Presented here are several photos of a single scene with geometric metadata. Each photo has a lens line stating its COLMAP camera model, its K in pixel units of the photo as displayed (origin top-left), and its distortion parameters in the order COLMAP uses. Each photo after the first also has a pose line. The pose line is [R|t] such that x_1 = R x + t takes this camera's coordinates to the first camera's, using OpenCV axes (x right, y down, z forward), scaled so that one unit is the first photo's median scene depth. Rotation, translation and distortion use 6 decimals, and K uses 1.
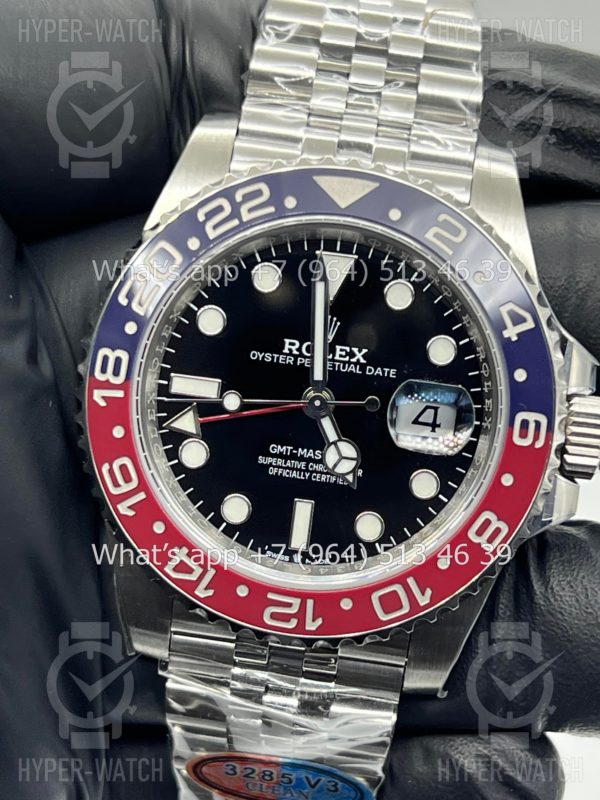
lens RADIAL K [[1826.2, 0, 307.7], [0, 1826.2, 447.6], [0, 0, 1]] dist [0.387405, 0.000000]
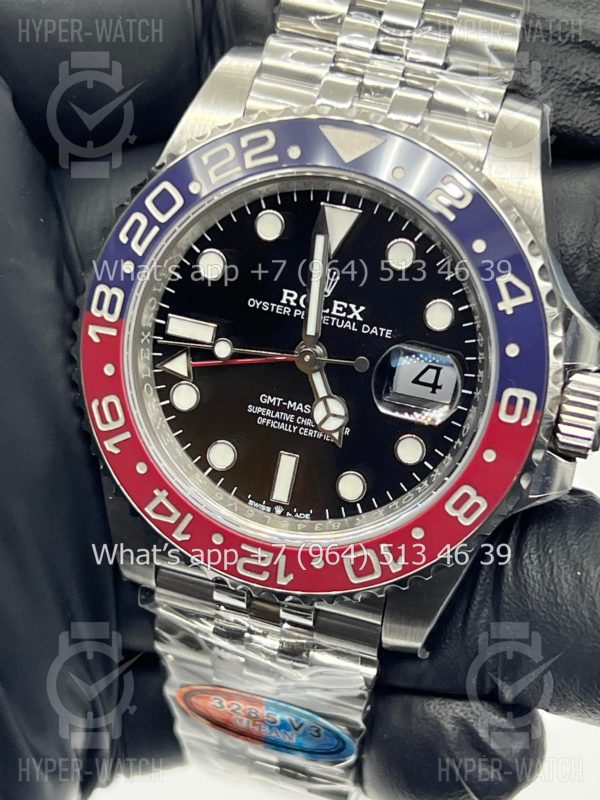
lens RADIAL K [[1826.2, 0, 309.1], [0, 1826.2, 409.4], [0, 0, 1]] dist [0.387405, 0.000000]
pose [[0.983940, 0.093184, -0.152245, 0.157304], [-0.079351, 0.992353, 0.094549, -0.089548], [0.159891, -0.080950, 0.983810, 0.028415]]
